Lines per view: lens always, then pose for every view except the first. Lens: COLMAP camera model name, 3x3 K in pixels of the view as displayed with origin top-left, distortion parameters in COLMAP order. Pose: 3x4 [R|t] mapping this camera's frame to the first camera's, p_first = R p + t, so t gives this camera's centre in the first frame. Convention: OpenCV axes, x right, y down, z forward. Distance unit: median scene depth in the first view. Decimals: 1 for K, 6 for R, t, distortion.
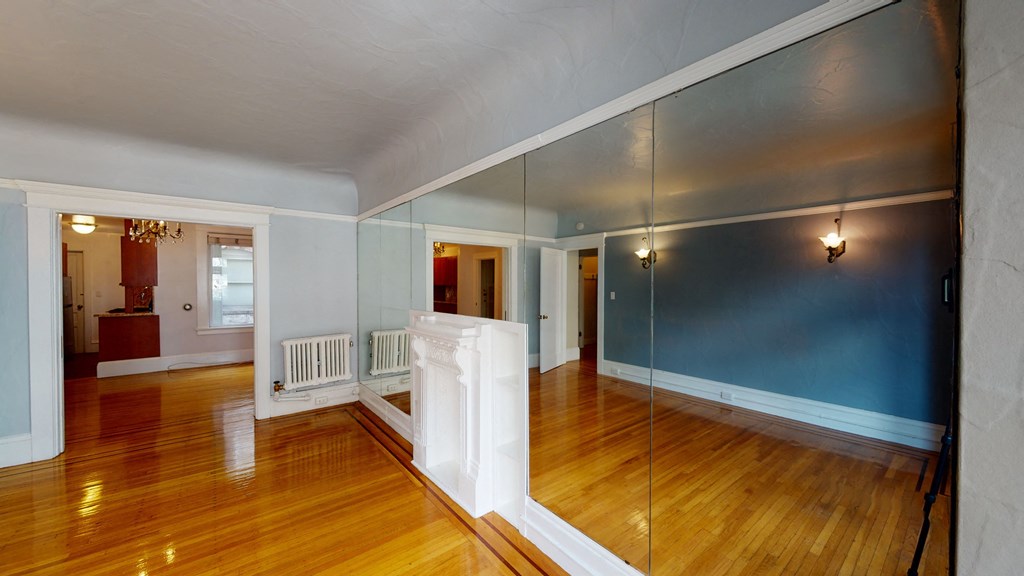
lens RADIAL K [[378.6, 0, 514.8], [0, 378.6, 289.6], [0, 0, 1]] dist [0.001793, -0.000079]
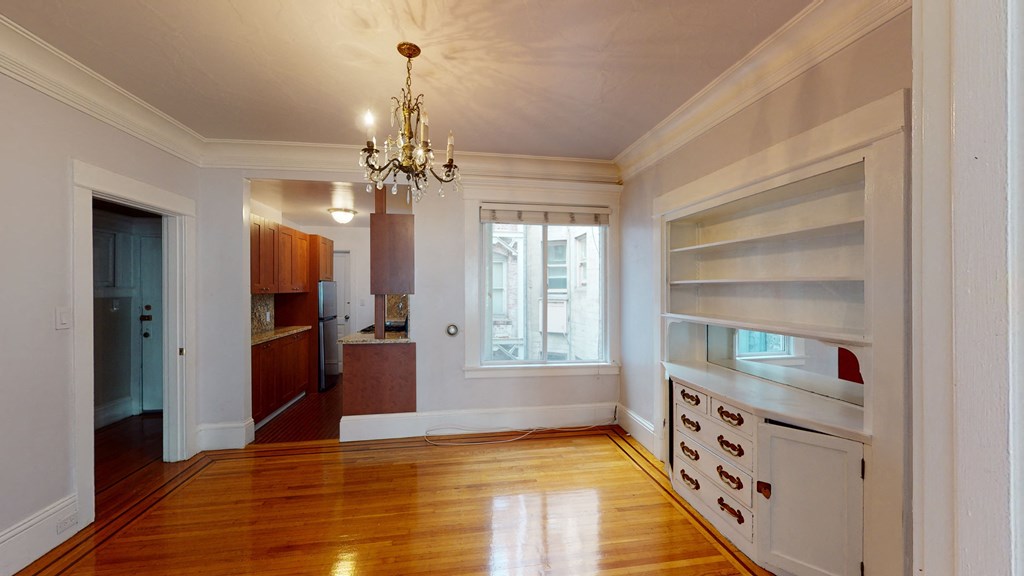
lens RADIAL K [[378.6, 0, 511.5], [0, 378.6, 289.6], [0, 0, 1]] dist [0.001793, -0.000079]
pose [[0.870083, 0.000433, -0.492905, -0.495466], [-0.008083, 0.999878, -0.013388, -0.008997], [0.492839, 0.015633, 0.869980, 0.536093]]
